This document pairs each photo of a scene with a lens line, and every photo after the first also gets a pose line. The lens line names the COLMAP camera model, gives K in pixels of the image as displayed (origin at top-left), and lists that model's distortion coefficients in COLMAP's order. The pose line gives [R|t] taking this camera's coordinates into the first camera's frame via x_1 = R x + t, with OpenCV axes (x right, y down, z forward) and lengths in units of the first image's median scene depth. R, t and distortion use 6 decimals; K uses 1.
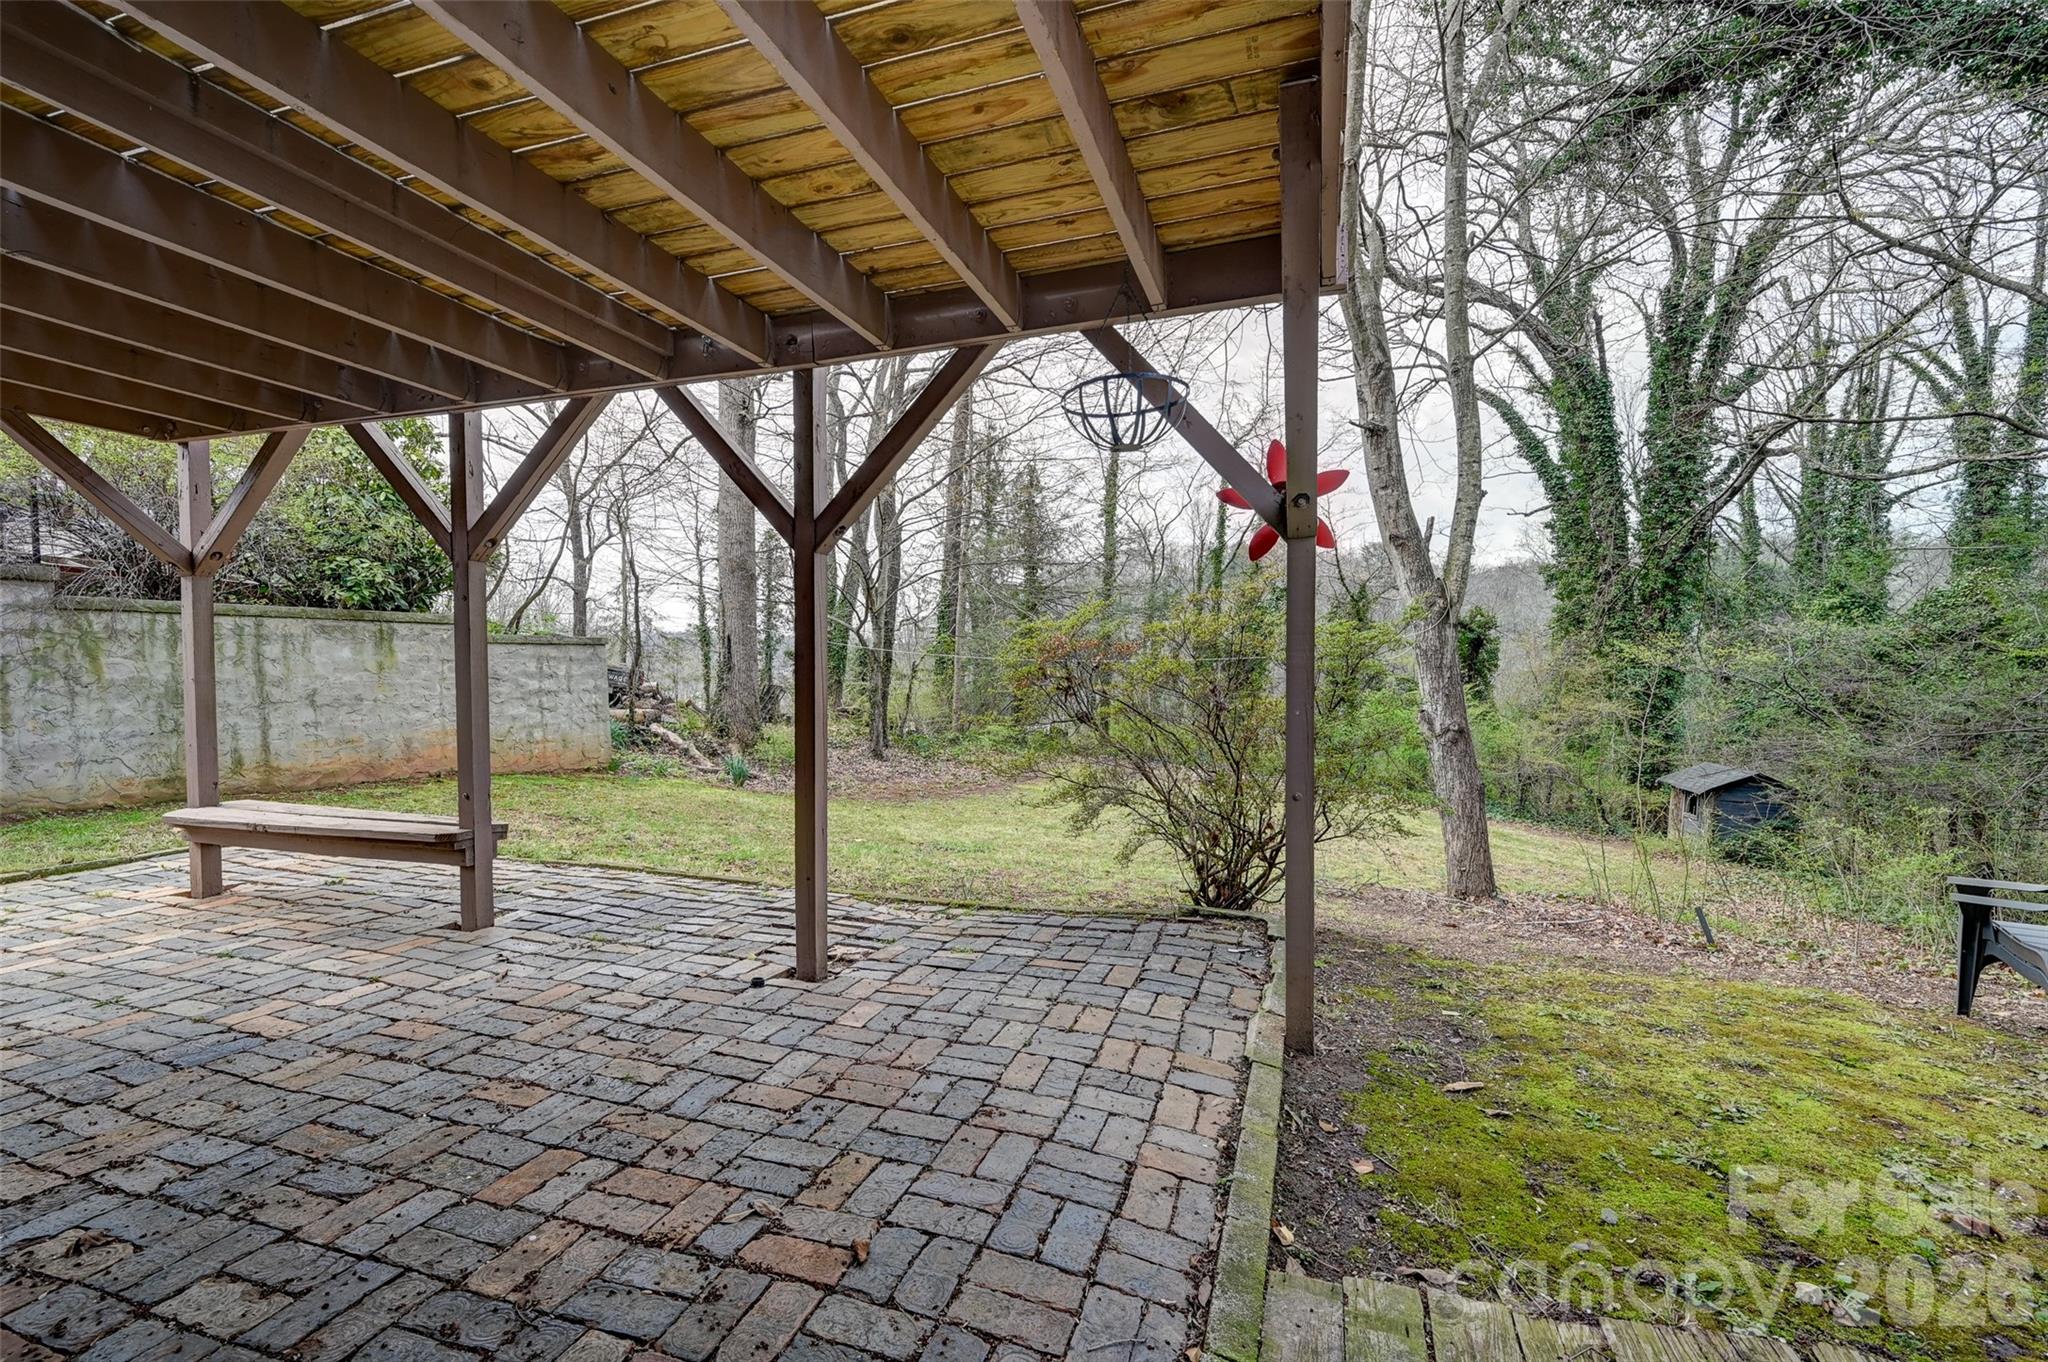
lens RADIAL K [[816.2, 0, 1014.0], [0, 816.2, 680.7], [0, 0, 1]] dist [0.008013, -0.000402]
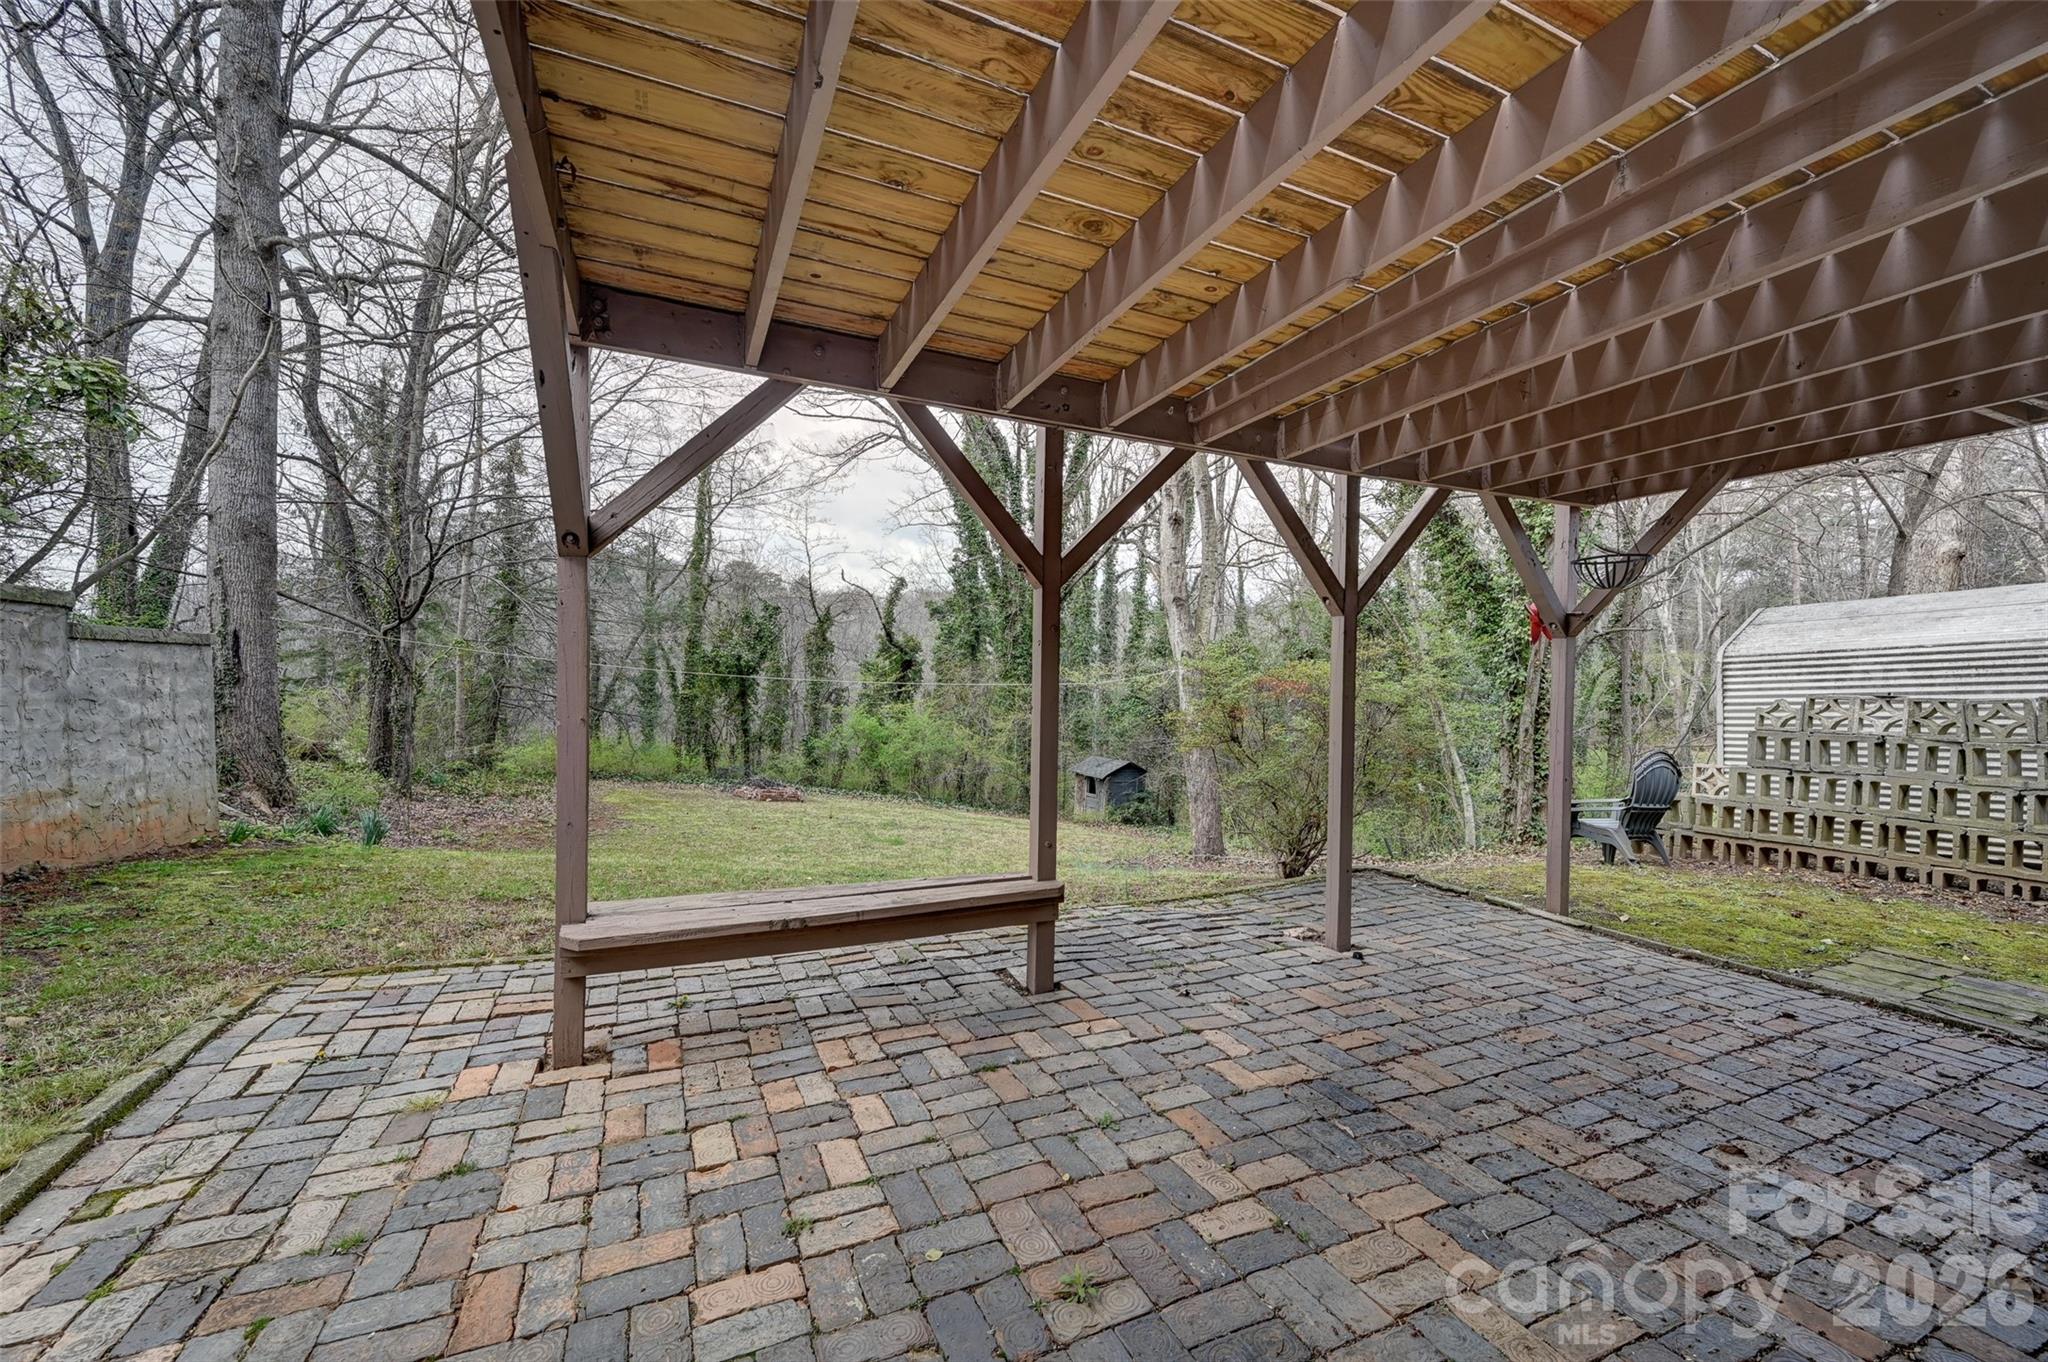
lens RADIAL K [[816.2, 0, 1017.9], [0, 816.2, 679.1], [0, 0, 1]] dist [0.008013, -0.000402]
pose [[0.733662, 0.024317, 0.679079, -1.359905], [-0.014649, 0.999693, -0.019972, -0.021339], [-0.679357, 0.004705, 0.733793, 0.373000]]
